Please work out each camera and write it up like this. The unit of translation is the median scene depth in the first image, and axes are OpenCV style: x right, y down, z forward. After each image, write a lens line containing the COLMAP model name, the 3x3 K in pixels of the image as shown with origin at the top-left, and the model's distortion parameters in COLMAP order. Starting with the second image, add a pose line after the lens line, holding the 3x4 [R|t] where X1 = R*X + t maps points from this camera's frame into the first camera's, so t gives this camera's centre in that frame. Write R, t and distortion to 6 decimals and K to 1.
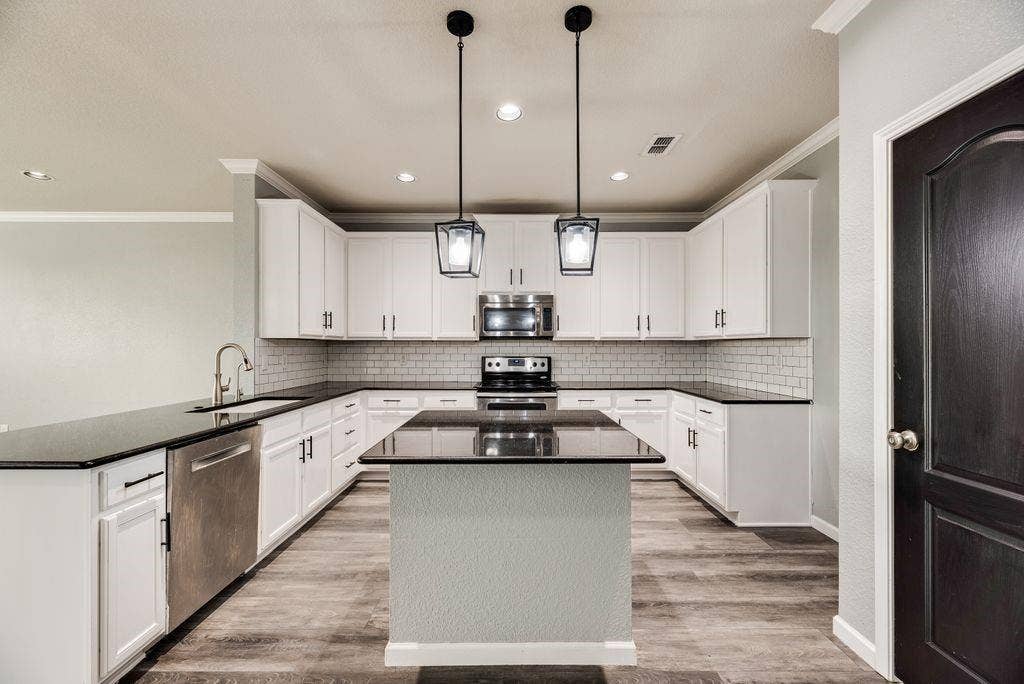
lens RADIAL K [[415.6, 0, 509.8], [0, 415.6, 344.3], [0, 0, 1]] dist [0.009023, 0.000224]
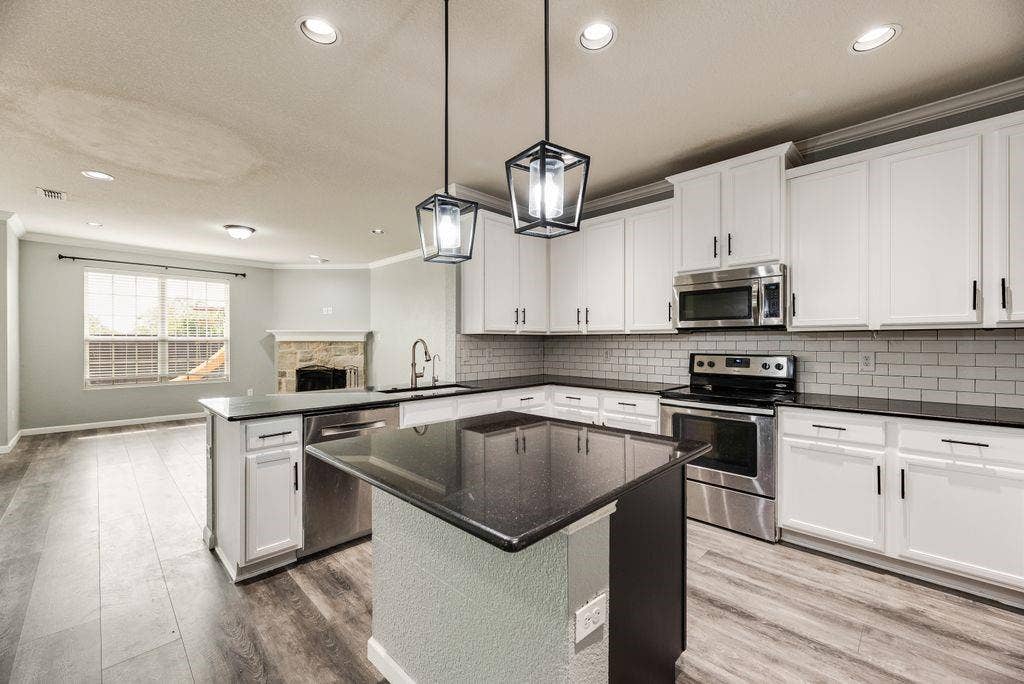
lens RADIAL K [[415.6, 0, 514.7], [0, 415.6, 341.7], [0, 0, 1]] dist [0.009023, 0.000224]
pose [[0.715681, -0.001653, -0.698426, 0.266807], [0.005223, 0.999982, 0.002985, 0.003164], [0.698408, -0.005784, 0.715676, 0.214754]]
